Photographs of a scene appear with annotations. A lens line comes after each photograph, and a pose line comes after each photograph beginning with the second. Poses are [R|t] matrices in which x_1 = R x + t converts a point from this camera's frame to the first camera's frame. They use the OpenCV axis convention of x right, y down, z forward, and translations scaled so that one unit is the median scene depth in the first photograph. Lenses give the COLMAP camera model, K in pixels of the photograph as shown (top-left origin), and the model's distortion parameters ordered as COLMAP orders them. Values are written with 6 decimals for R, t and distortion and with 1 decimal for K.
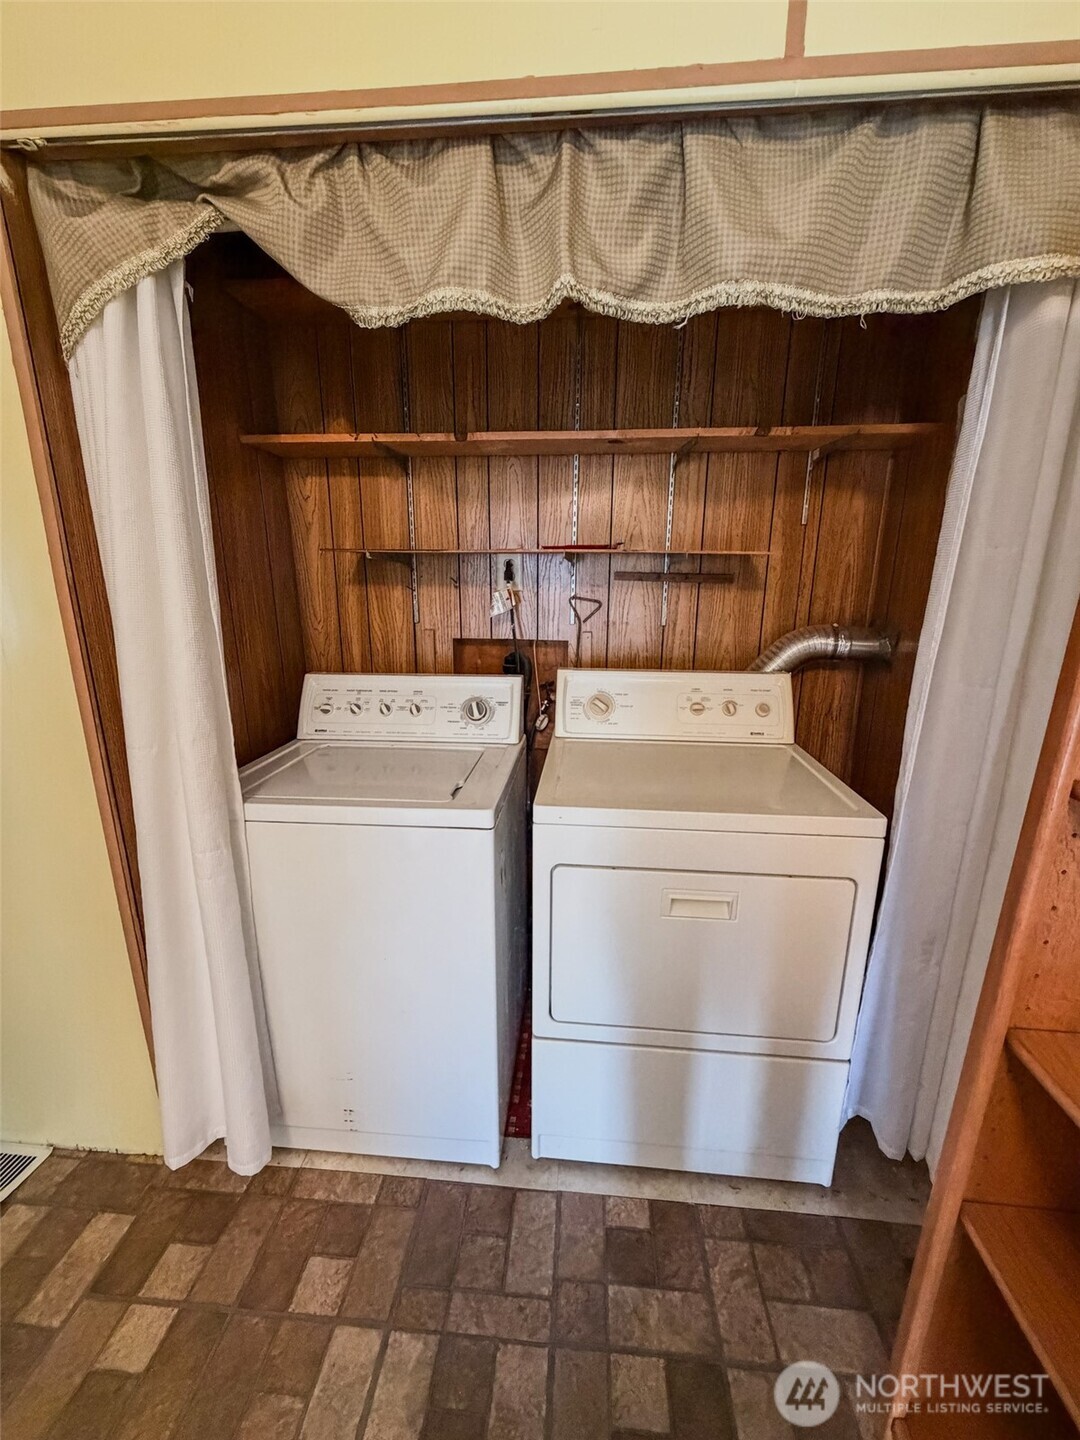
lens RADIAL K [[573.5, 0, 538.4], [0, 573.5, 722.2], [0, 0, 1]] dist [0.003509, -0.001174]
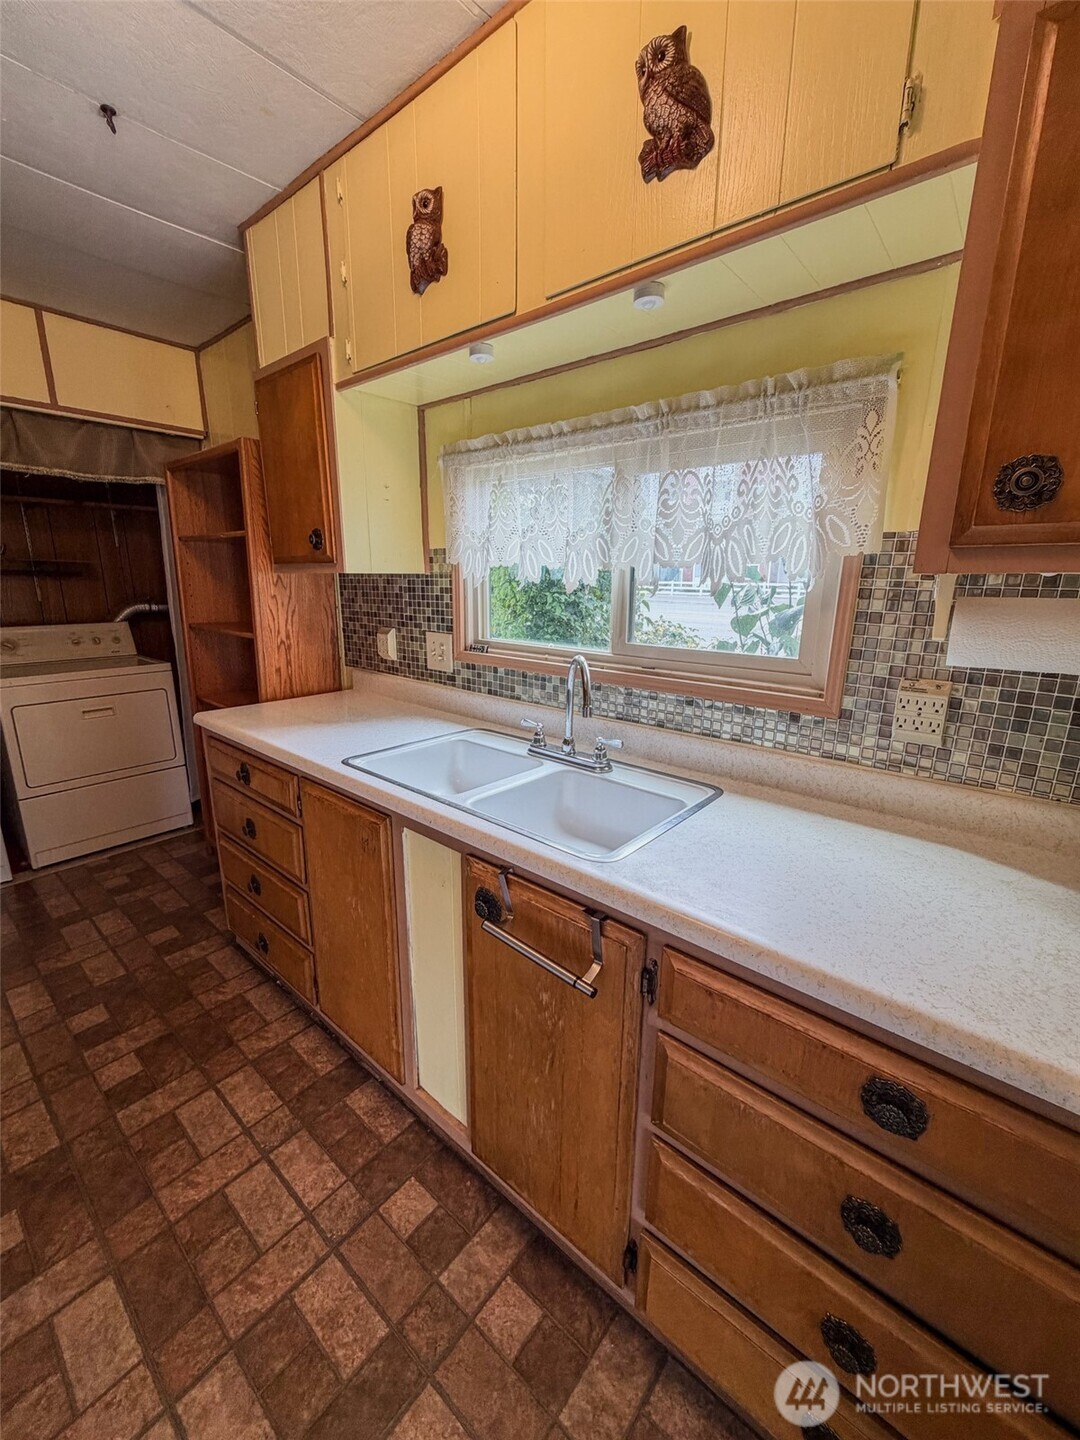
lens RADIAL K [[573.5, 0, 540.8], [0, 573.5, 710.0], [0, 0, 1]] dist [0.003509, -0.001174]
pose [[0.573085, -0.181520, 0.799140, -0.404172], [0.206045, 0.975750, 0.073876, 0.372576], [-0.793170, 0.122321, 0.596589, -1.335273]]
